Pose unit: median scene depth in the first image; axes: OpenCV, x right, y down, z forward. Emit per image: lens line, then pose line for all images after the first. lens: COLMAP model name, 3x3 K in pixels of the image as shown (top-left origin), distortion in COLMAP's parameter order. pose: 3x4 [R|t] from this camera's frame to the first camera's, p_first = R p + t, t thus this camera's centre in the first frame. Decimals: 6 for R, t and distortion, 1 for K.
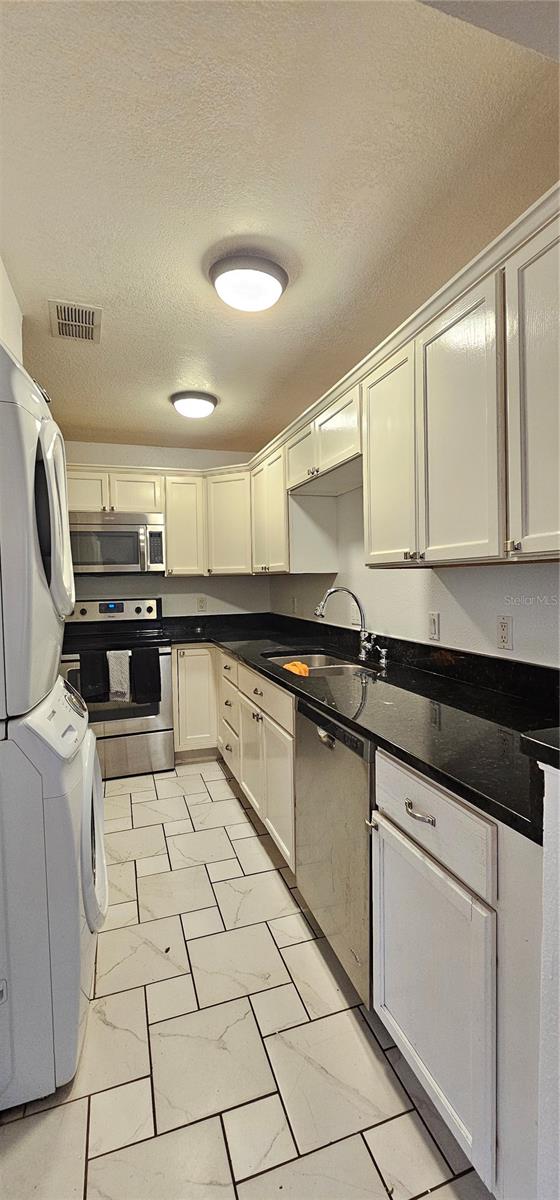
lens RADIAL K [[489.7, 0, 281.7], [0, 489.7, 599.0], [0, 0, 1]] dist [-0.003292, 0.001935]
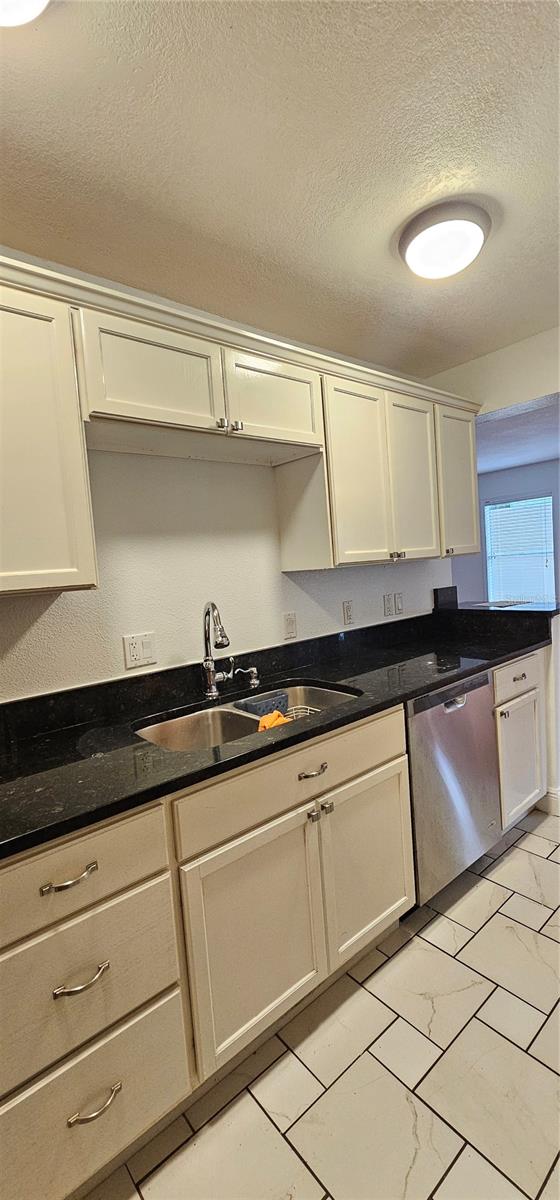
lens RADIAL K [[489.7, 0, 274.9], [0, 489.7, 598.8], [0, 0, 1]] dist [-0.003292, 0.001935]
pose [[-0.354382, -0.016121, 0.934962, -0.432952], [0.123171, 0.990335, 0.063761, -0.047971], [-0.926953, 0.137756, -0.348971, 0.894128]]
